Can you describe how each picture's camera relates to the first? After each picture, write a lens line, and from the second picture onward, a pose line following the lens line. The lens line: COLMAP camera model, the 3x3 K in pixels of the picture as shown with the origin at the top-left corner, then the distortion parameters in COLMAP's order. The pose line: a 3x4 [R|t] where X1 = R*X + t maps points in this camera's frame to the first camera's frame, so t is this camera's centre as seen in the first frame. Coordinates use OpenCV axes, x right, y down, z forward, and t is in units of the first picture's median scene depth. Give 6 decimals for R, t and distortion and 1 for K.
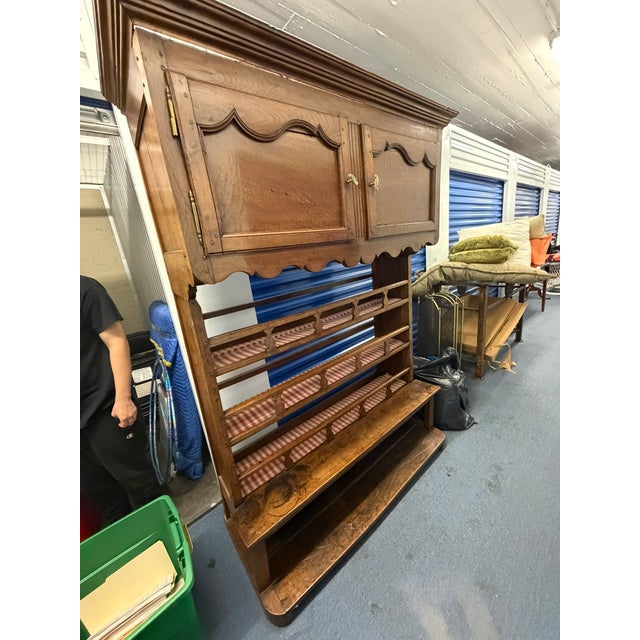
lens RADIAL K [[255.7, 0, 319.1], [0, 255.7, 316.9], [0, 0, 1]] dist [-0.003986, -0.000281]
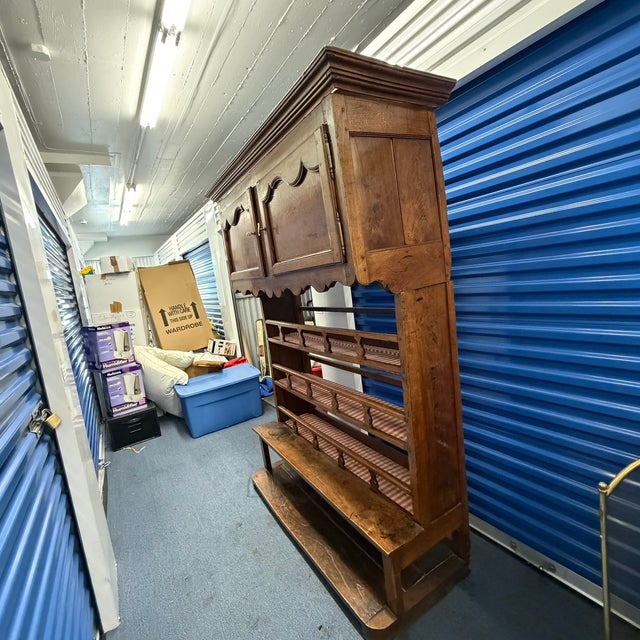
lens RADIAL K [[342.5, 0, 320.1], [0, 342.5, 315.7], [0, 0, 1]] dist [-0.000999, 0.000931]
pose [[-0.121465, 0.252632, -0.959908, 1.737450], [-0.107424, 0.958043, 0.265734, -0.591534], [0.986766, 0.135394, -0.089230, 1.449149]]
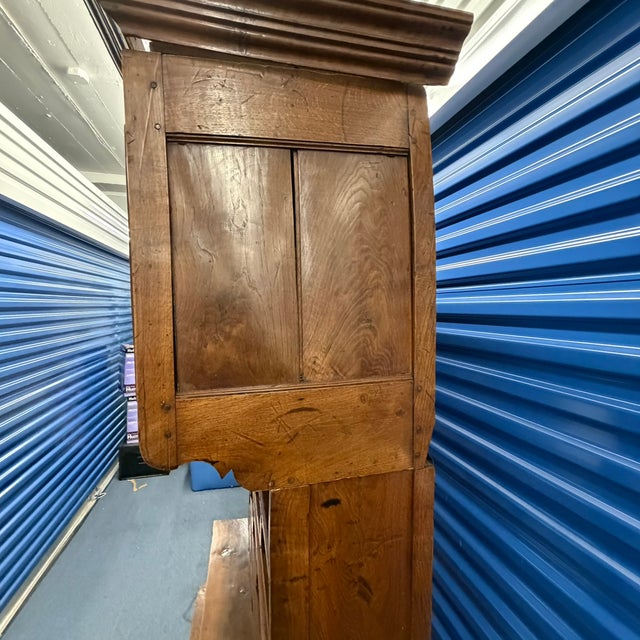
lens RADIAL K [[342.5, 0, 318.6], [0, 342.5, 315.4], [0, 0, 1]] dist [-0.000999, 0.000931]
pose [[-0.442812, 0.138412, -0.885867, 0.960910], [-0.183124, 0.953225, 0.240473, -0.769382], [0.877715, 0.268708, -0.396753, 1.798096]]
